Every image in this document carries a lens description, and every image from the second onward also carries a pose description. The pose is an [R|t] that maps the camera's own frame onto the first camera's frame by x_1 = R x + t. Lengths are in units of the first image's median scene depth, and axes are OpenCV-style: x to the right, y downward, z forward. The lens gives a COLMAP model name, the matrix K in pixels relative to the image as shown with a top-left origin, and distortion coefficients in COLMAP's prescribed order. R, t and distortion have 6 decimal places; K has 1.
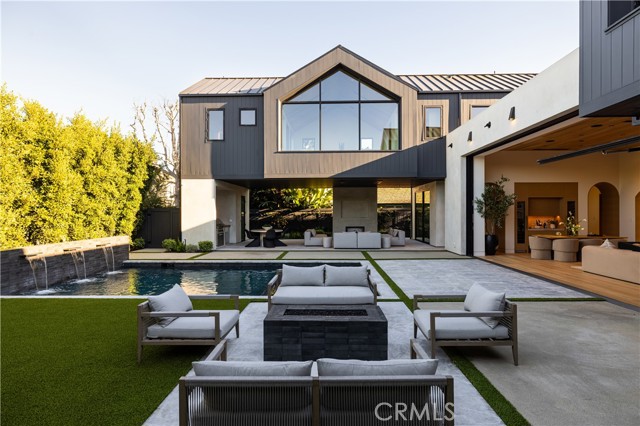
lens RADIAL K [[354.4, 0, 320.0], [0, 354.4, 213.0], [0, 0, 1]] dist [0.000706, 0.000356]
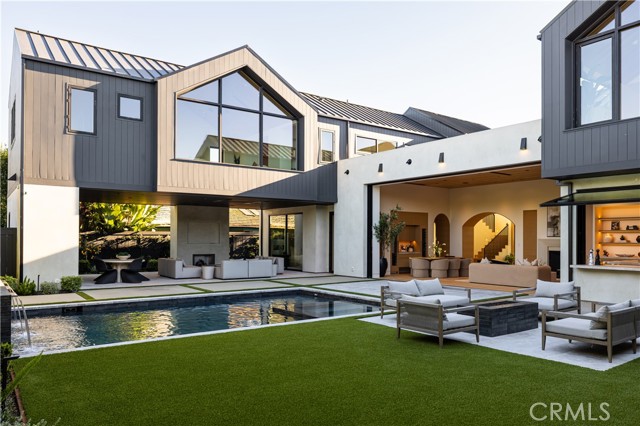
lens RADIAL K [[466.3, 0, 320.1], [0, 466.3, 237.7], [0, 0, 1]] dist [-0.004745, -0.000882]
pose [[0.790515, 0.007302, 0.612400, -0.492127], [-0.004813, 0.999972, -0.005711, 0.006933], [-0.612424, 0.001568, 0.790528, -0.018178]]
